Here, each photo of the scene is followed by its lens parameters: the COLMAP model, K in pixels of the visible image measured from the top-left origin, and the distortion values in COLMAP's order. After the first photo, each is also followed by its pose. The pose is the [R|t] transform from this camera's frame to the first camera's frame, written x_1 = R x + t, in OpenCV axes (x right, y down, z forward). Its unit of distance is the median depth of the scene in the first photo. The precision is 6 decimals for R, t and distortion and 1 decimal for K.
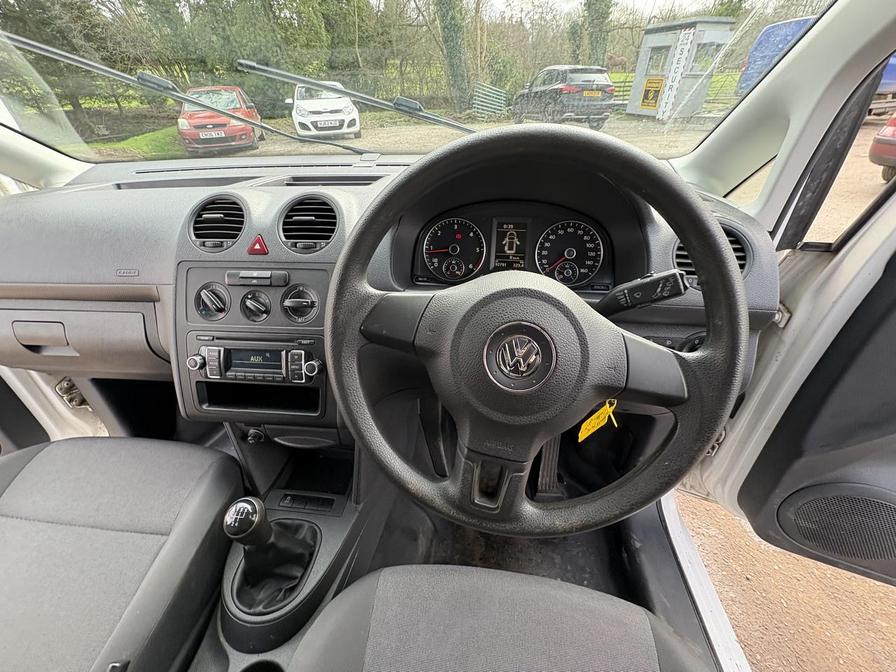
lens RADIAL K [[356.6, 0, 445.9], [0, 356.6, 335.6], [0, 0, 1]] dist [-0.003013, -0.000112]
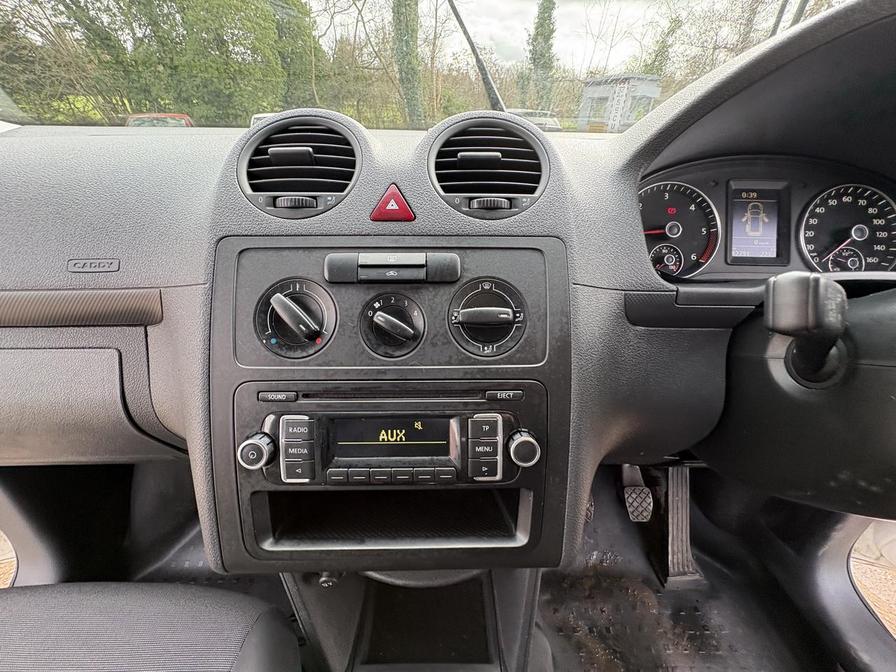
lens RADIAL K [[359.2, 0, 446.1], [0, 359.2, 333.7], [0, 0, 1]] dist [-0.000851, -0.000206]
pose [[0.992677, -0.029012, 0.117263, -0.507409], [0.039795, 0.995084, -0.090688, -0.022753], [-0.114056, 0.094690, 0.988951, 0.500641]]
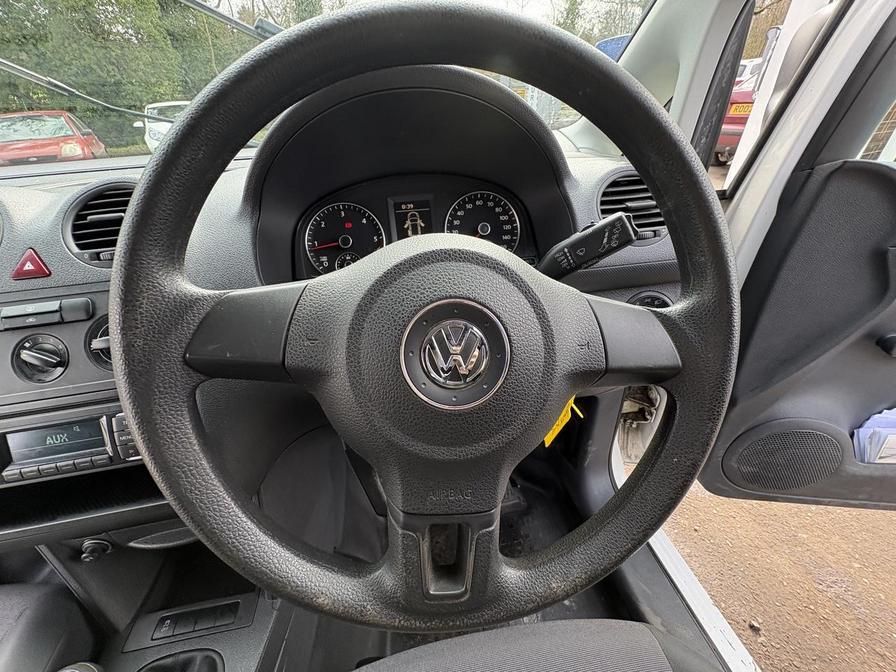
lens RADIAL K [[358.8, 0, 445.1], [0, 358.8, 334.8], [0, 0, 1]] dist [0.000020, 0.000027]
pose [[0.960467, -0.172998, 0.218115, 0.029383], [0.181352, 0.983240, -0.018726, 0.019679], [-0.211219, 0.057542, 0.975743, 0.210918]]
